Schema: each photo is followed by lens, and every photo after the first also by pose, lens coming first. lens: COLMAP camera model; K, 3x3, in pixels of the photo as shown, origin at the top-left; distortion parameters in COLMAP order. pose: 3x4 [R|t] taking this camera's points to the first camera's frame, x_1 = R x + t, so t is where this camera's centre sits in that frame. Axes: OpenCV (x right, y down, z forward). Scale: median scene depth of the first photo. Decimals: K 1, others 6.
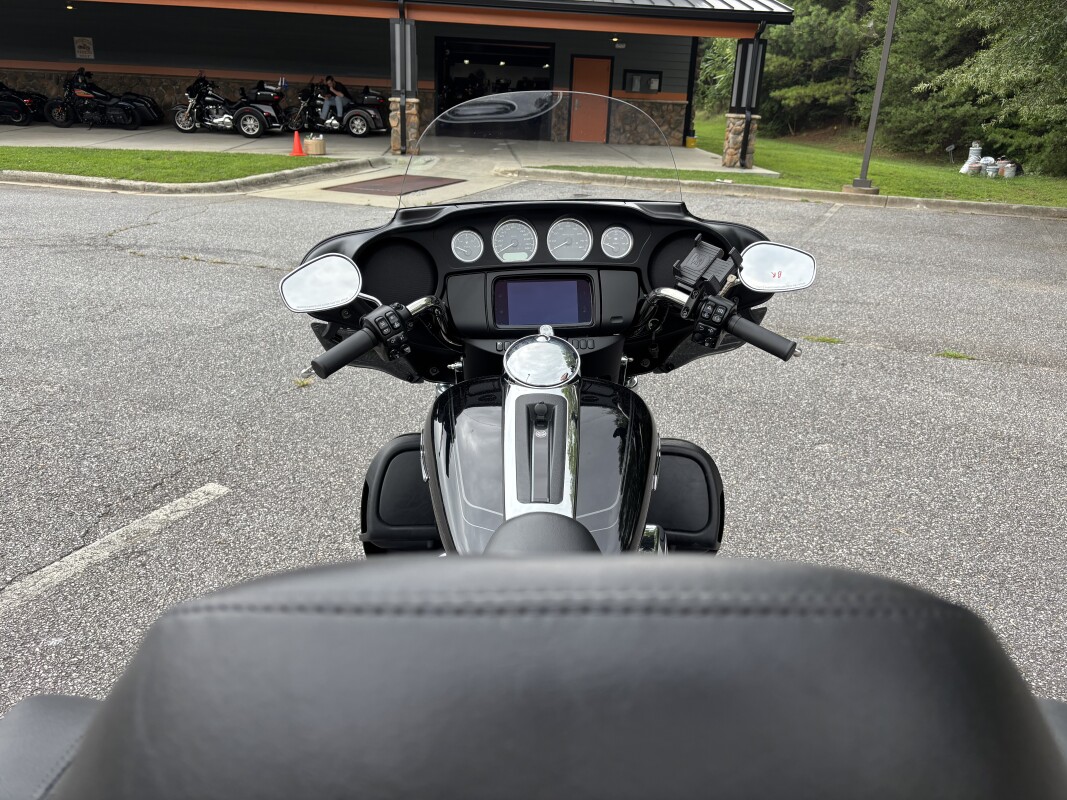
lens RADIAL K [[815.5, 0, 546.1], [0, 815.5, 399.2], [0, 0, 1]] dist [0.062354, -0.063630]
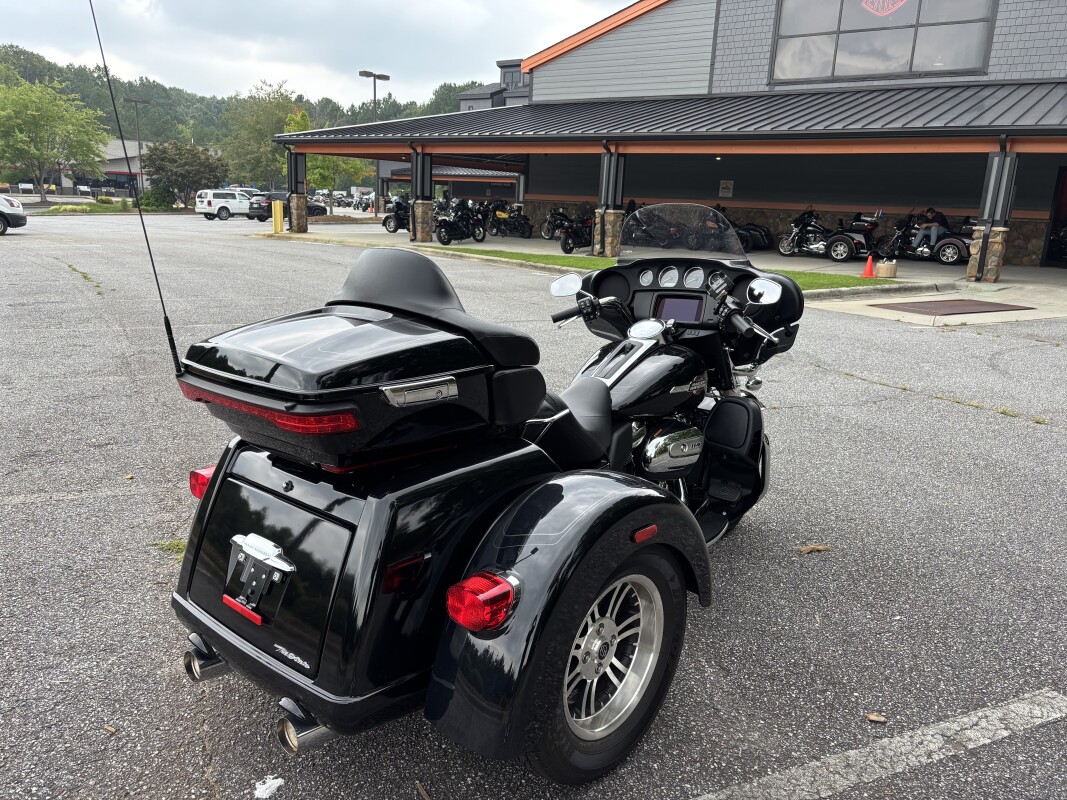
lens RADIAL K [[805.5, 0, 538.5], [0, 805.5, 419.1], [0, 0, 1]] dist [0.055333, -0.071434]
pose [[0.748717, 0.161093, -0.643018, 0.081287], [-0.237816, 0.970725, -0.033716, 0.022118], [0.618763, 0.178164, 0.765108, -0.049729]]
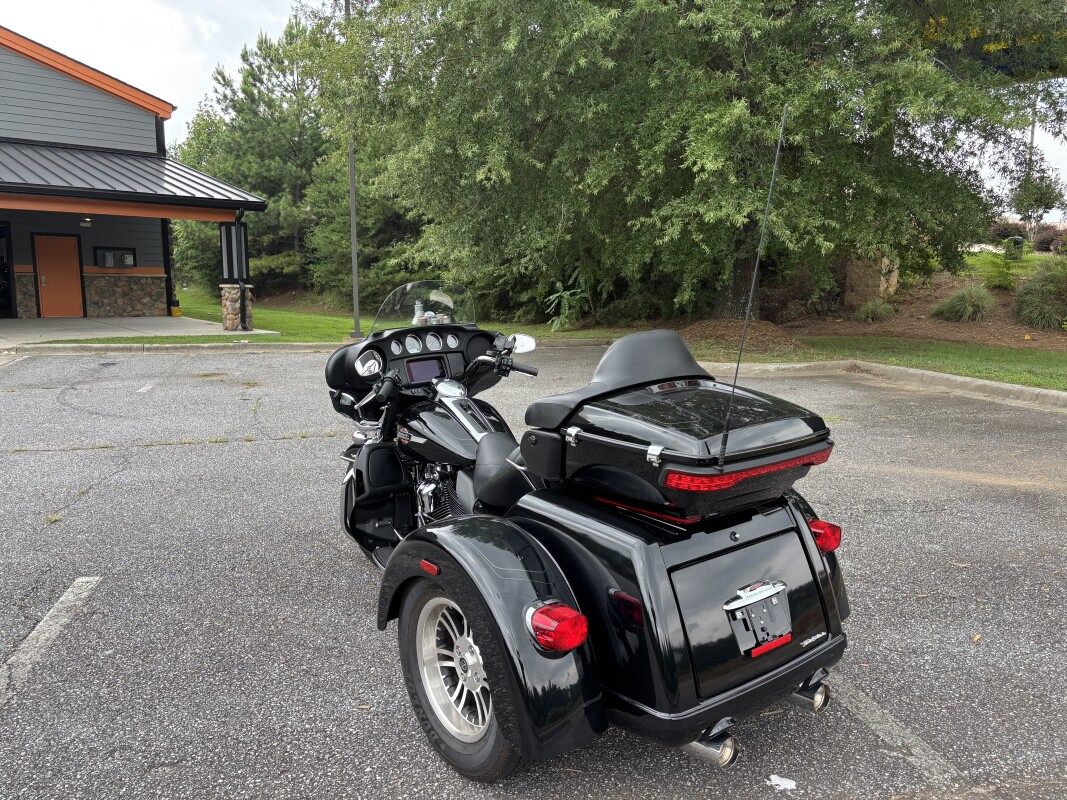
lens RADIAL K [[815.5, 0, 546.1], [0, 815.5, 399.2], [0, 0, 1]] dist [0.062354, -0.063630]
pose [[0.796000, -0.123341, 0.592597, -0.085194], [0.233097, 0.965976, -0.112050, 0.022442], [-0.558615, 0.227325, 0.797667, -0.074516]]
